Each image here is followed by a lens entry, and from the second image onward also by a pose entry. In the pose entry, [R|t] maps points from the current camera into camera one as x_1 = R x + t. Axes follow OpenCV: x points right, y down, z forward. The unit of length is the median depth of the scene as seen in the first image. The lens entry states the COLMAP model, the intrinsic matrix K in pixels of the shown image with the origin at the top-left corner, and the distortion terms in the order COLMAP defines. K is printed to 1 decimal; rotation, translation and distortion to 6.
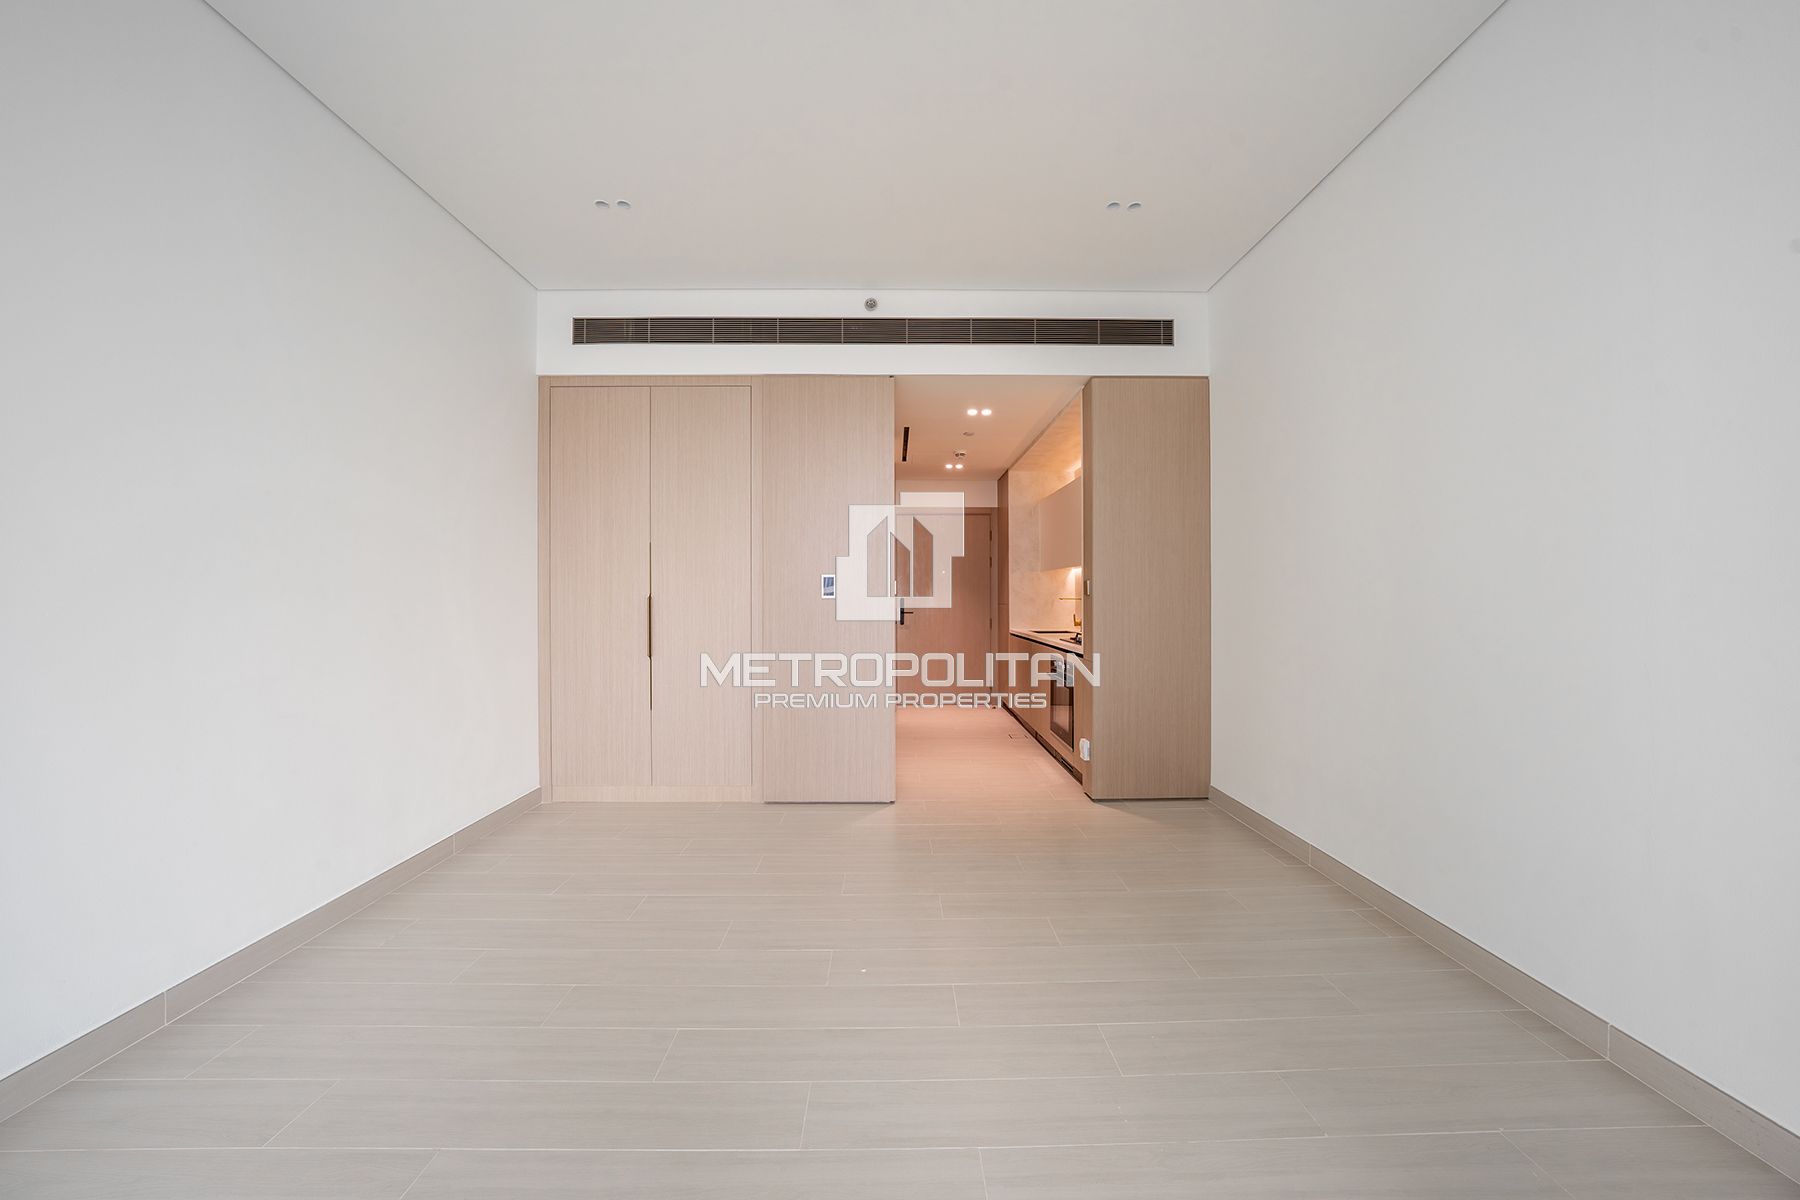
lens RADIAL K [[618.0, 0, 901.4], [0, 618.0, 601.6], [0, 0, 1]] dist [-0.022291, 0.002282]
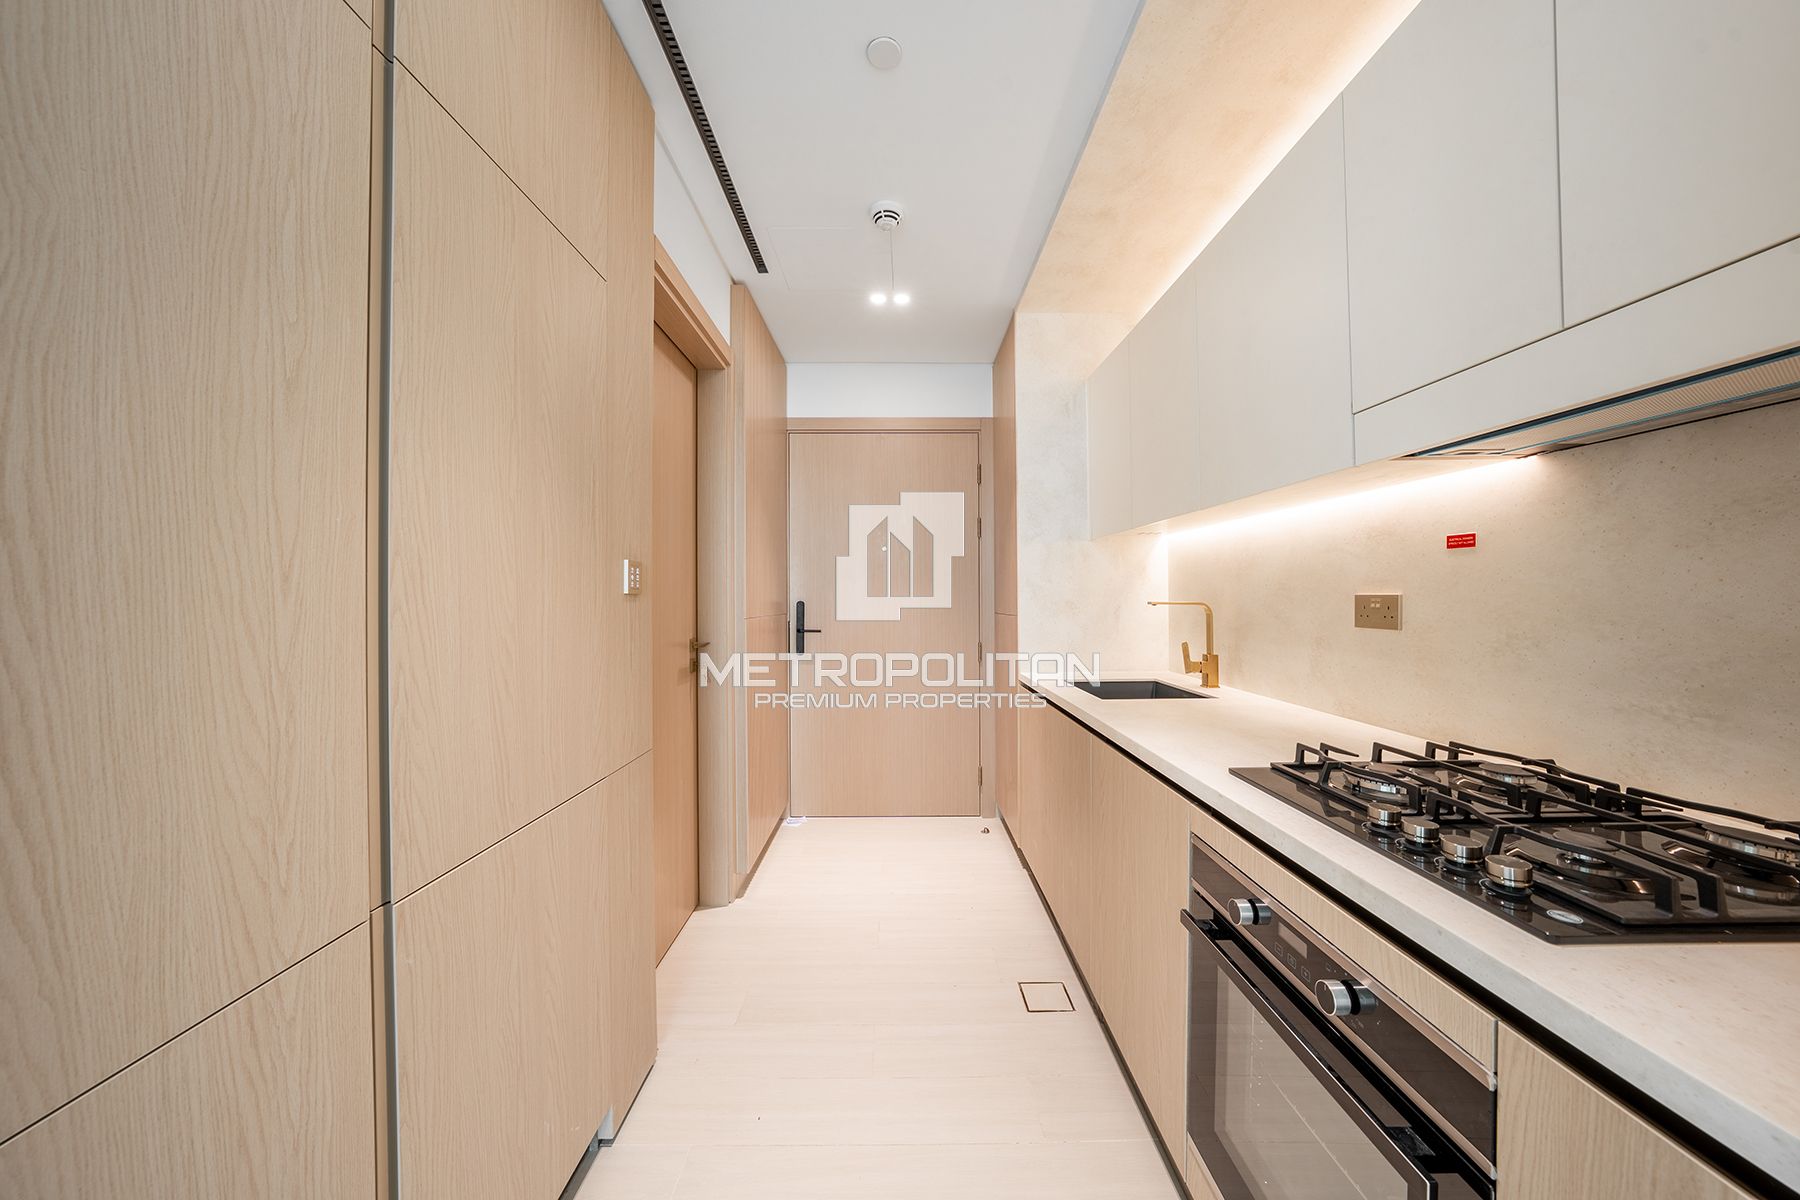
lens RADIAL K [[618.0, 0, 895.2], [0, 618.0, 596.3], [0, 0, 1]] dist [-0.022291, 0.002282]
pose [[0.999949, -0.000651, -0.010048, 0.087582], [0.000565, 0.999963, -0.008562, -0.005019], [0.010053, 0.008556, 0.999913, 0.536212]]
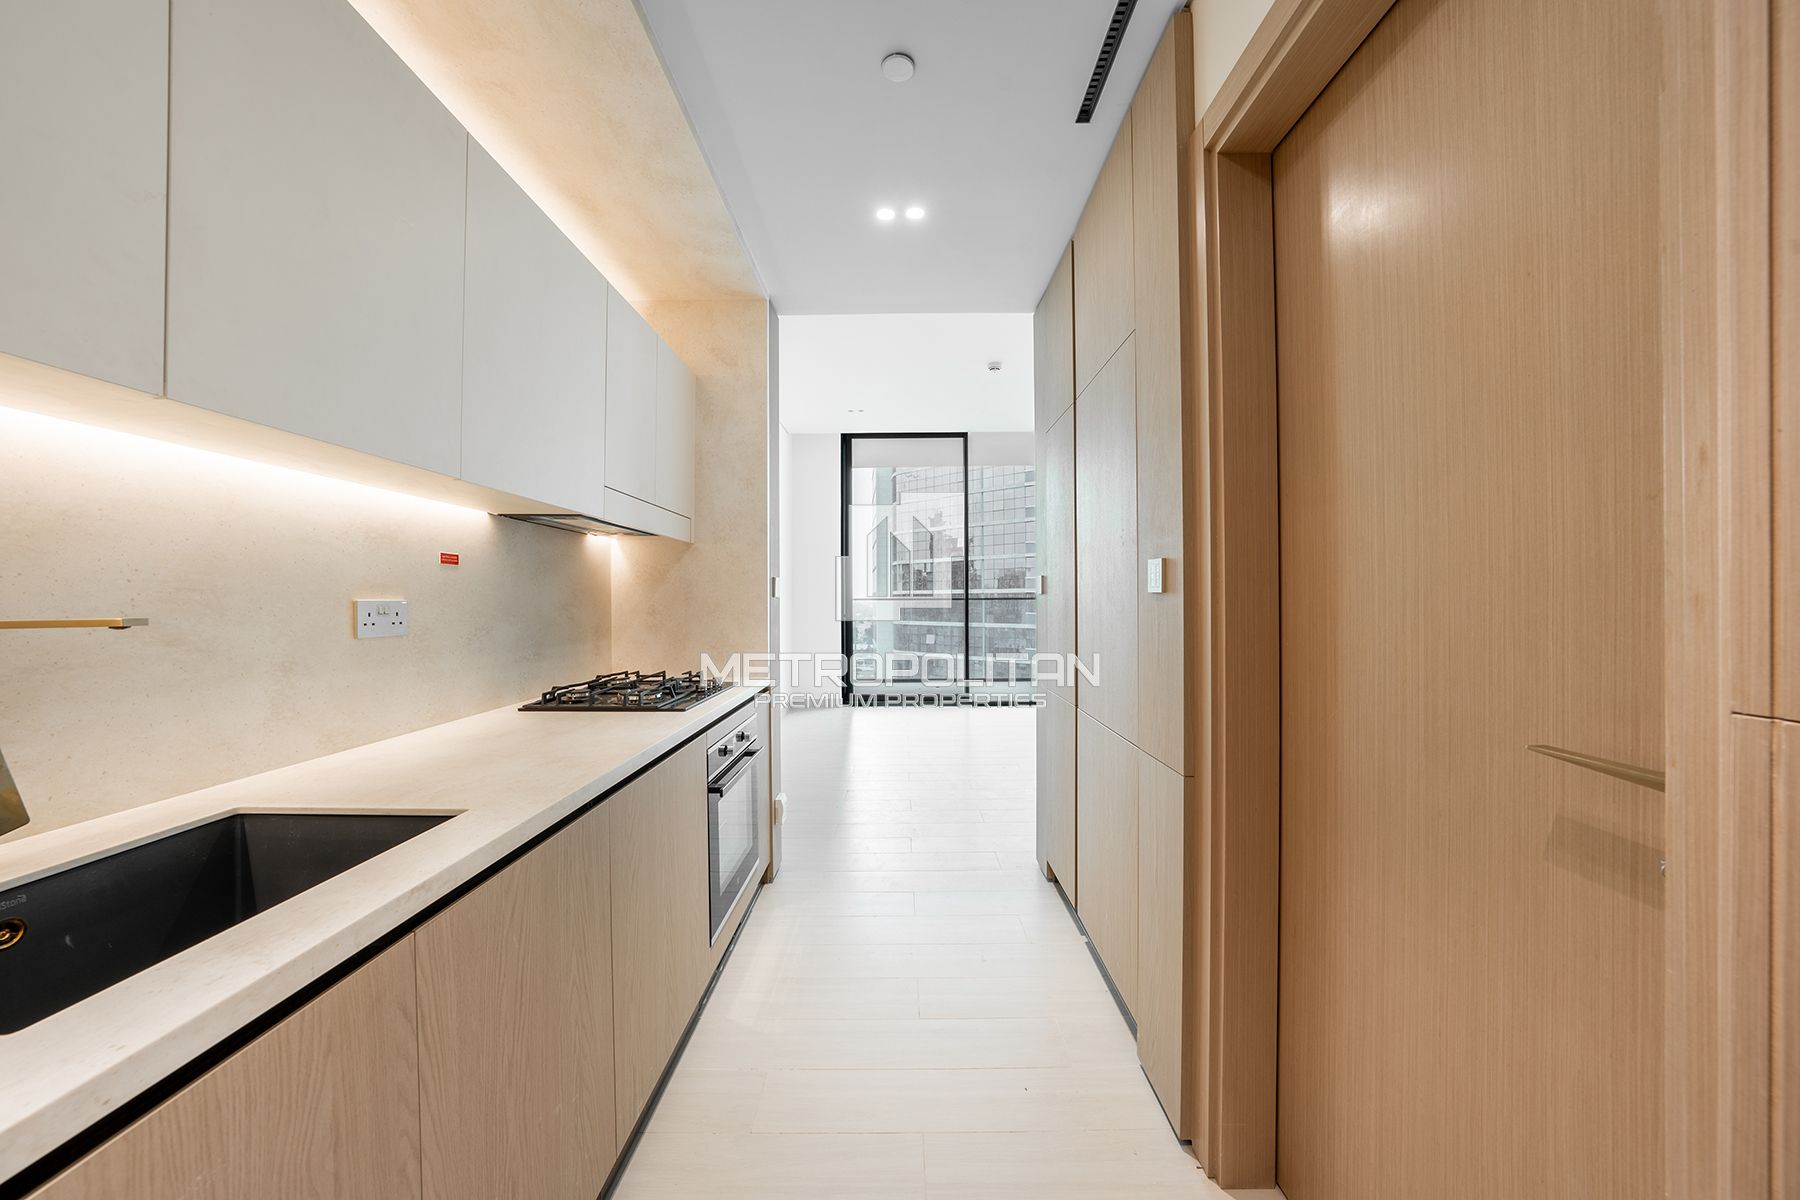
lens RADIAL K [[618.0, 0, 892.6], [0, 618.0, 601.6], [0, 0, 1]] dist [-0.022291, 0.002282]
pose [[-0.999761, -0.014596, 0.016259, 0.076253], [-0.014441, 0.999849, 0.009618, -0.016084], [-0.016396, 0.009381, -0.999822, 1.245112]]
